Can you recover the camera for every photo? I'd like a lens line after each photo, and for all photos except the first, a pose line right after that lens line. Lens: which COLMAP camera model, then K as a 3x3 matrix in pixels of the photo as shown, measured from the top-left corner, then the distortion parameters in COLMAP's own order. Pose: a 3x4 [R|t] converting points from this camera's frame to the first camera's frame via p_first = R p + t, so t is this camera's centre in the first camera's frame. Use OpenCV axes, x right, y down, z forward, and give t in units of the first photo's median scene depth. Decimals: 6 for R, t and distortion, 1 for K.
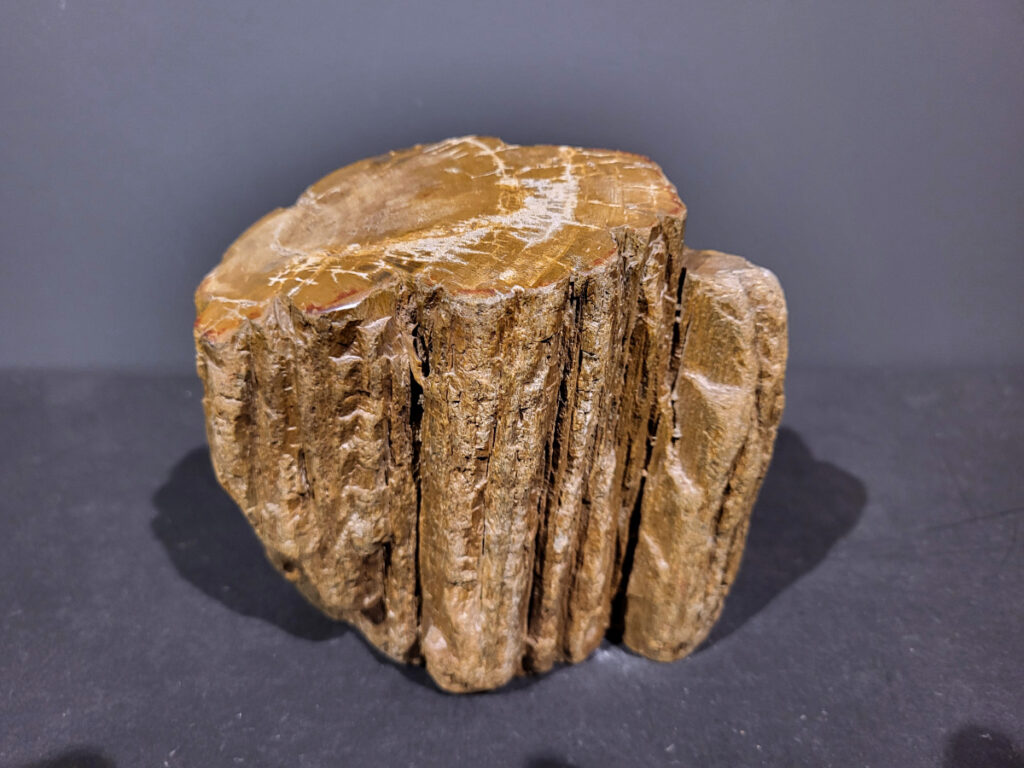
lens RADIAL K [[806.7, 0, 511.6], [0, 806.7, 389.8], [0, 0, 1]] dist [-0.004447, -0.012849]
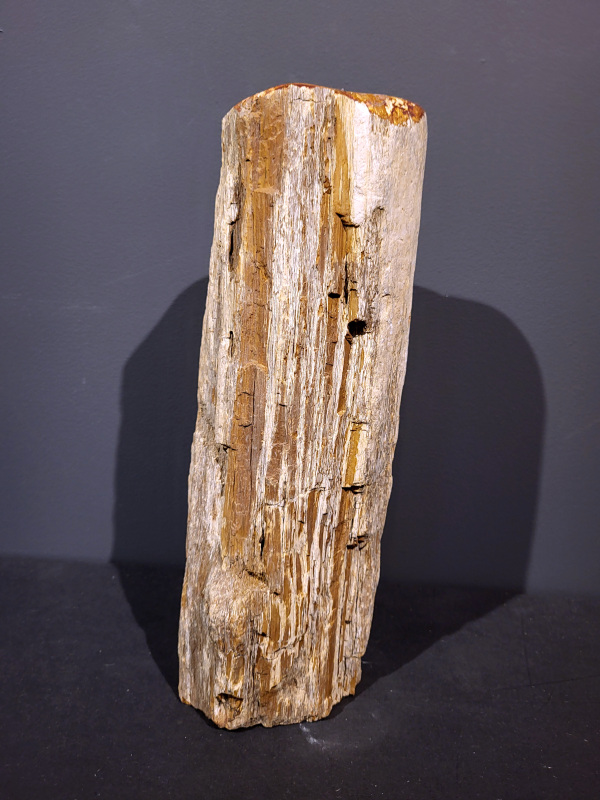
lens RADIAL K [[630.2, 0, 304.0], [0, 630.2, 385.5], [0, 0, 1]] dist [-0.004447, -0.012849]
pose [[0.997076, 0.055495, -0.052529, 0.126999], [-0.067639, 0.960807, -0.268839, -0.095692], [0.035551, 0.271606, 0.961752, -0.740111]]
